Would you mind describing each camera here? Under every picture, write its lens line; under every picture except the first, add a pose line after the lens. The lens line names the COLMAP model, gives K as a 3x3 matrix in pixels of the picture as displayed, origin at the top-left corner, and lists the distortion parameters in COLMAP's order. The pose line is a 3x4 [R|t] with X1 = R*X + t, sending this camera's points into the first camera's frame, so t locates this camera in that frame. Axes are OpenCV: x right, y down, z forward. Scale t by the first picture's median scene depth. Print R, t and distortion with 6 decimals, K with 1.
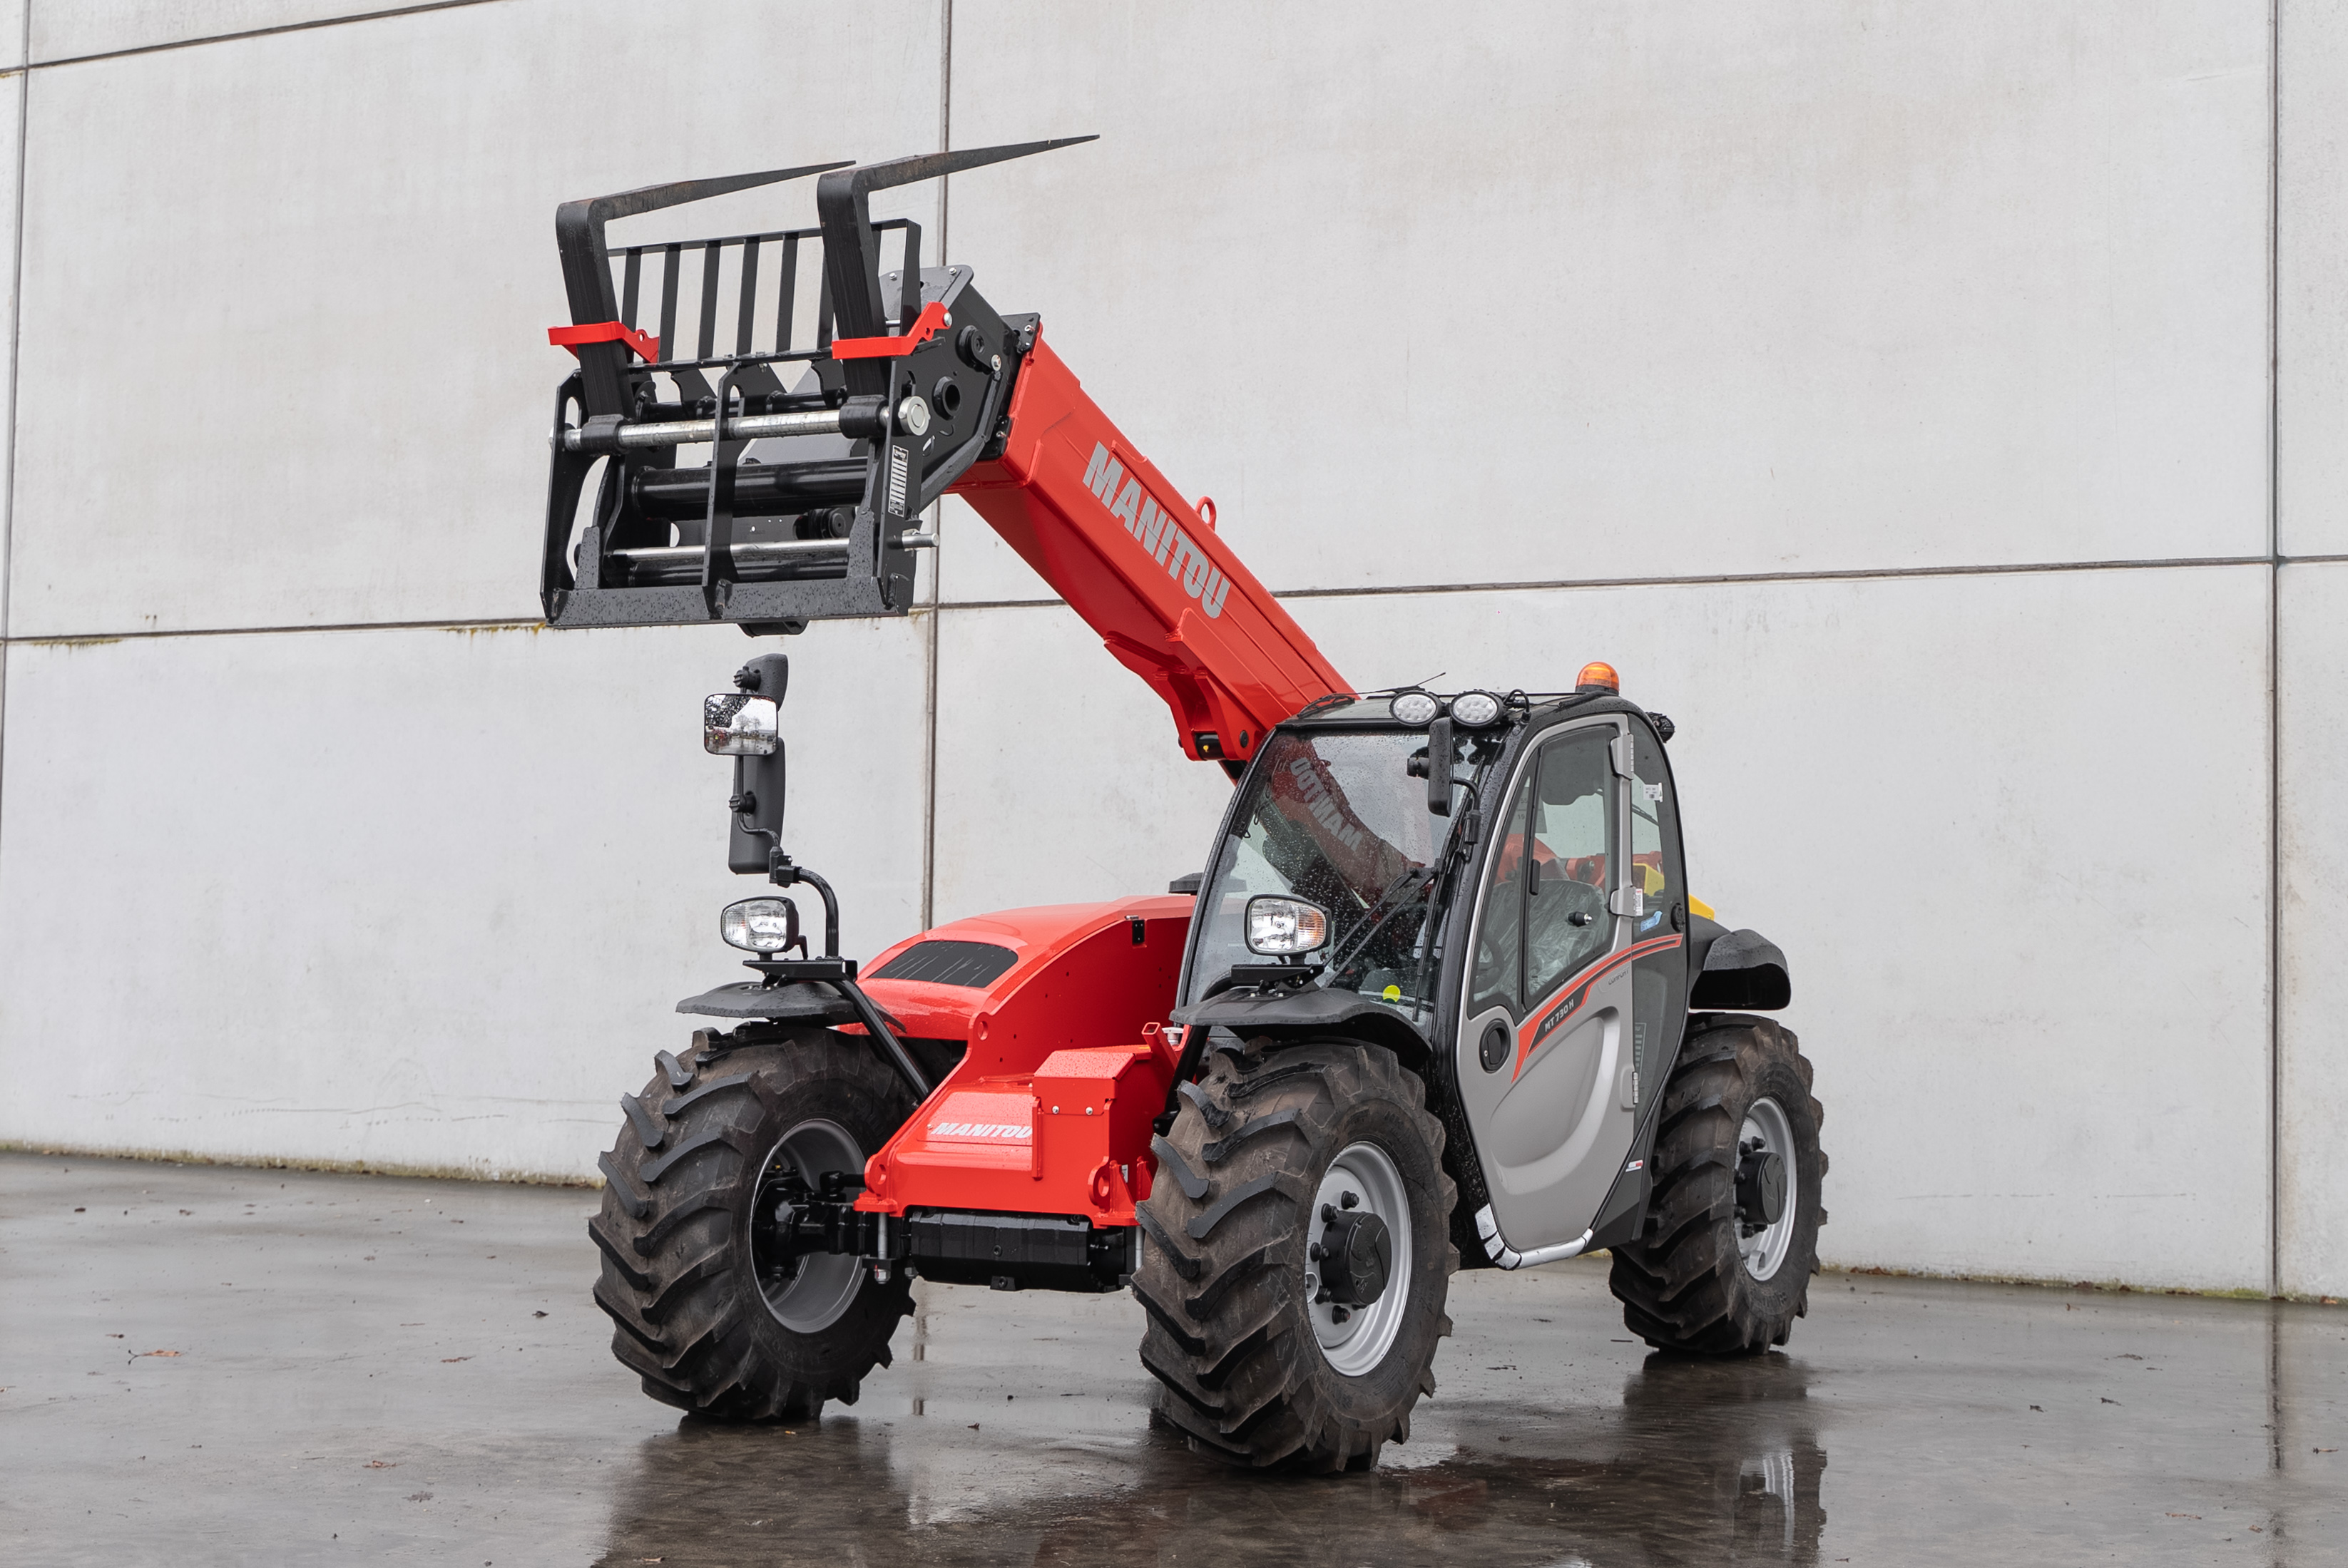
lens RADIAL K [[3616.8, 0, 1229.2], [0, 3616.8, 745.9], [0, 0, 1]] dist [0.001196, 0.000000]
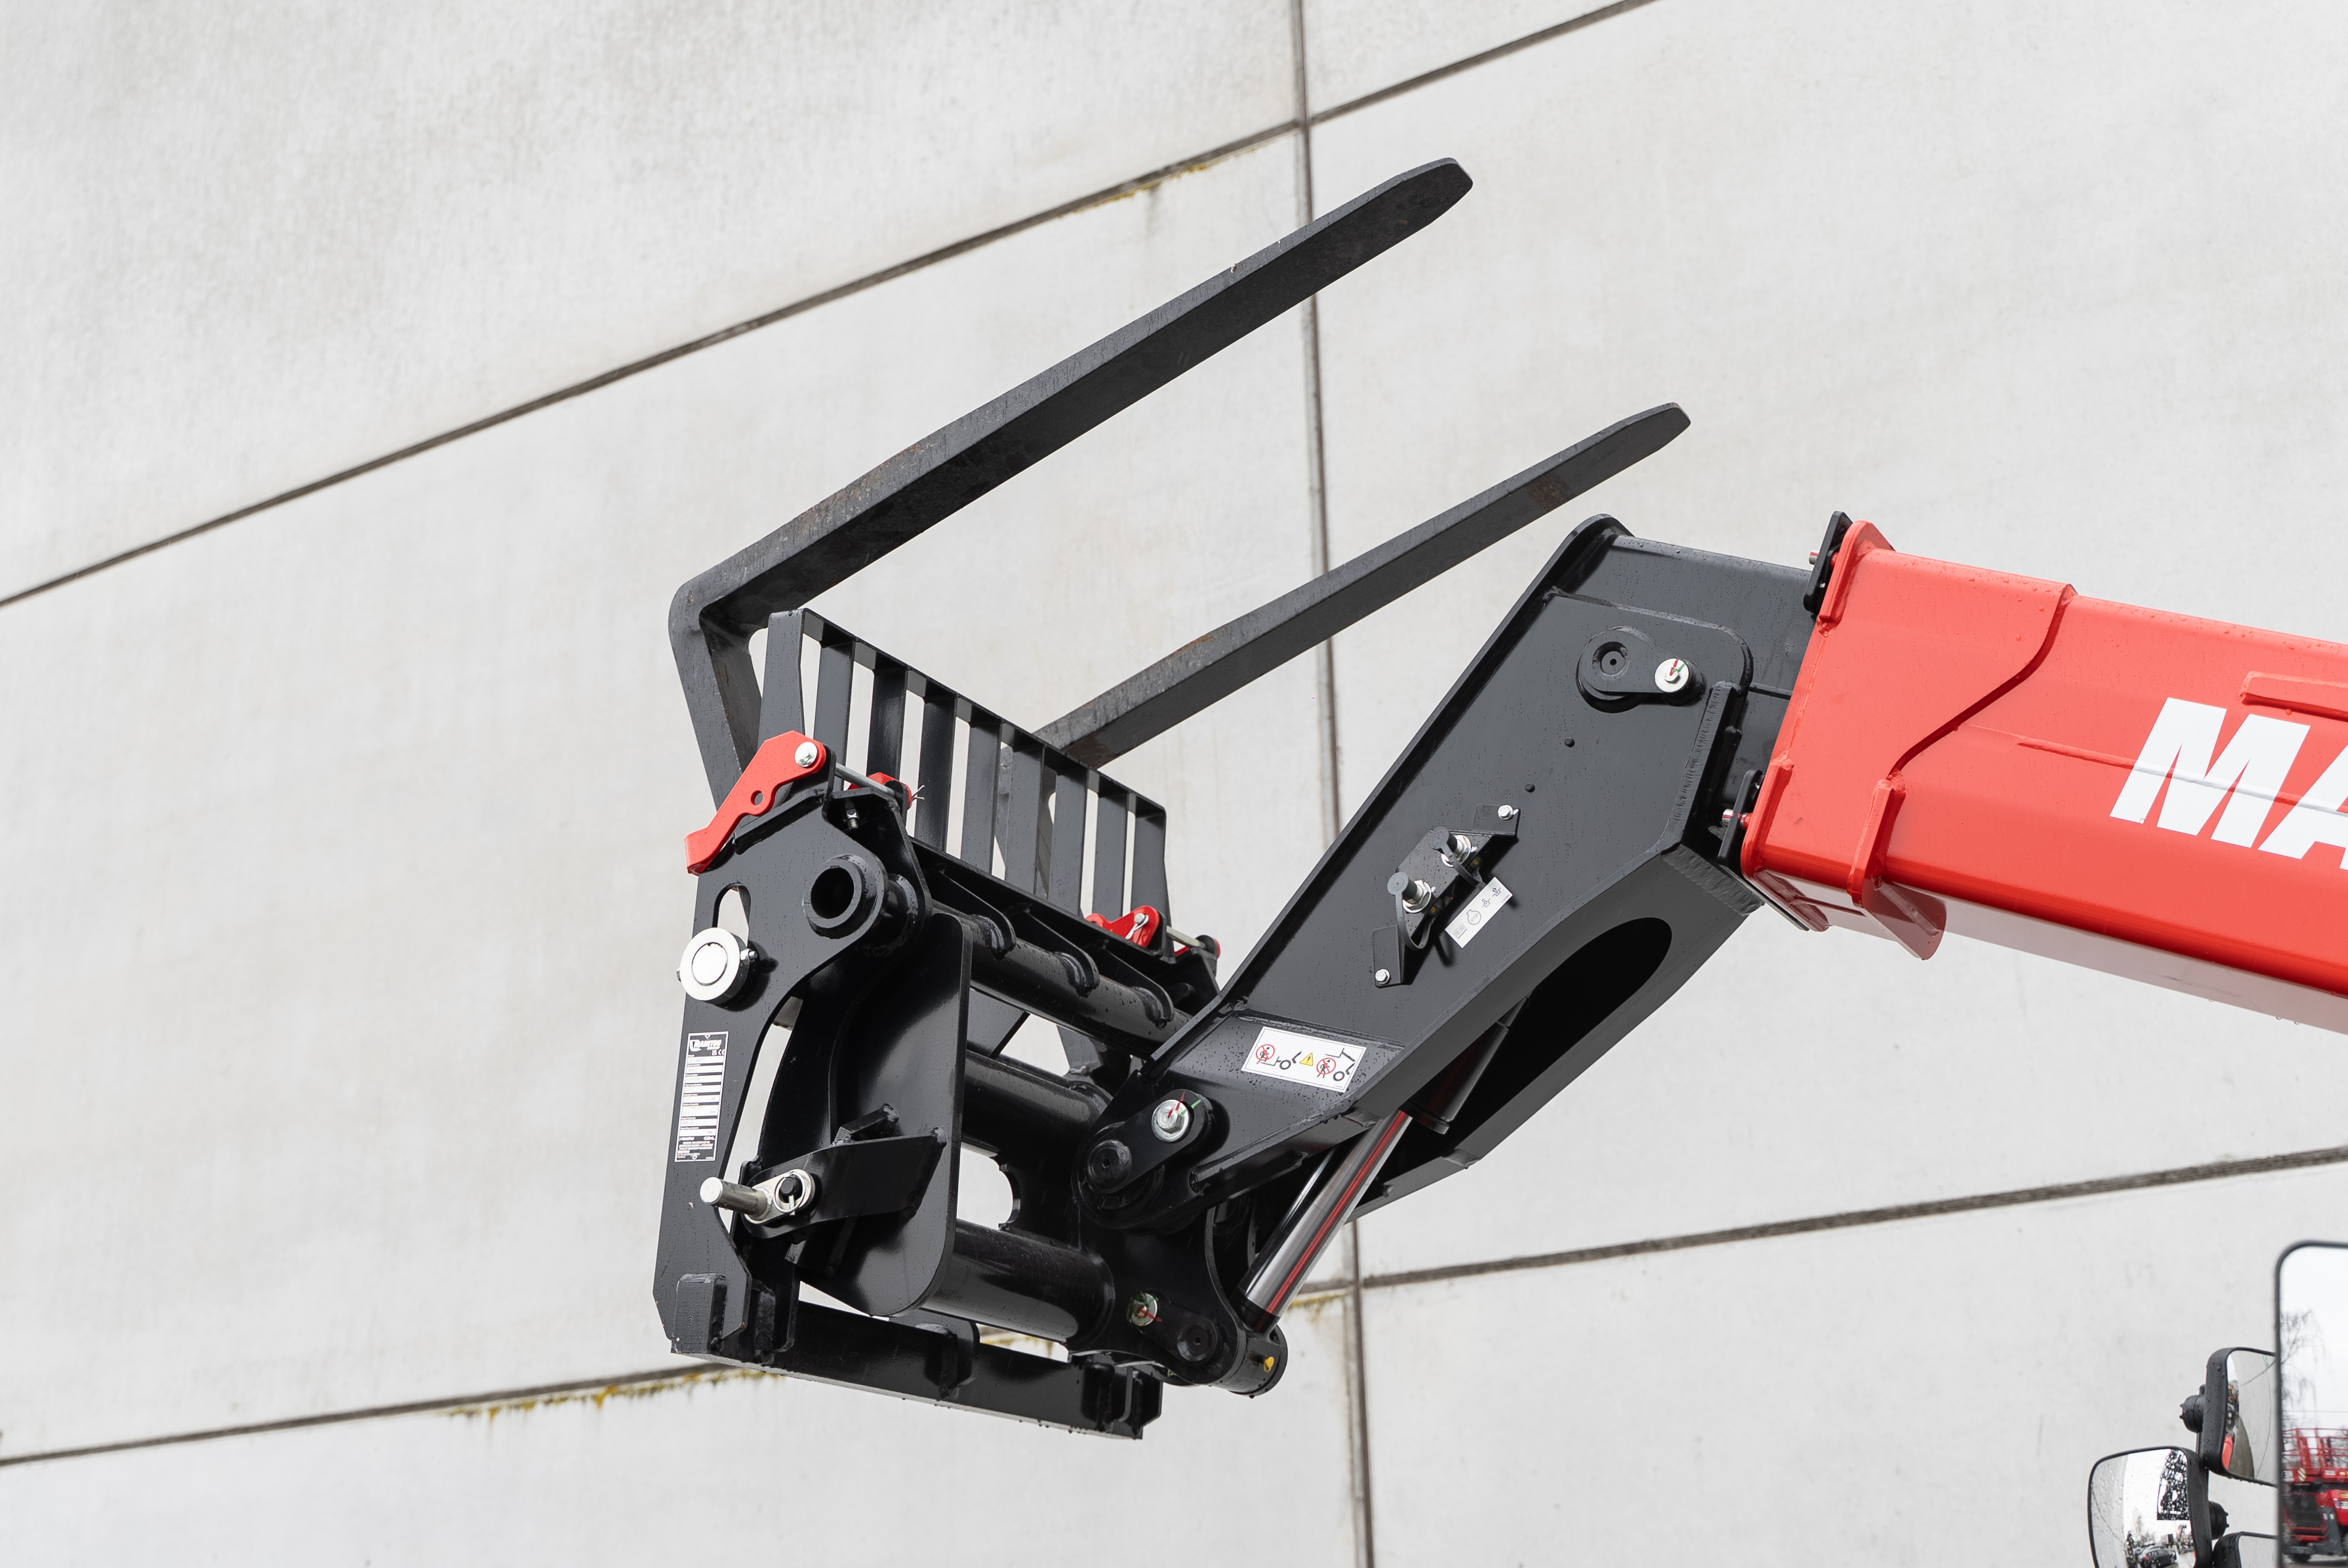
lens RADIAL K [[2970.7, 0, 1070.6], [0, 2970.7, 804.5], [0, 0, 1]] dist [-0.002505, 0.000000]
pose [[0.996397, -0.055183, -0.064407, -0.132700], [0.034044, 0.955751, -0.292202, 0.025781], [0.077681, 0.288956, 0.954185, 0.848641]]
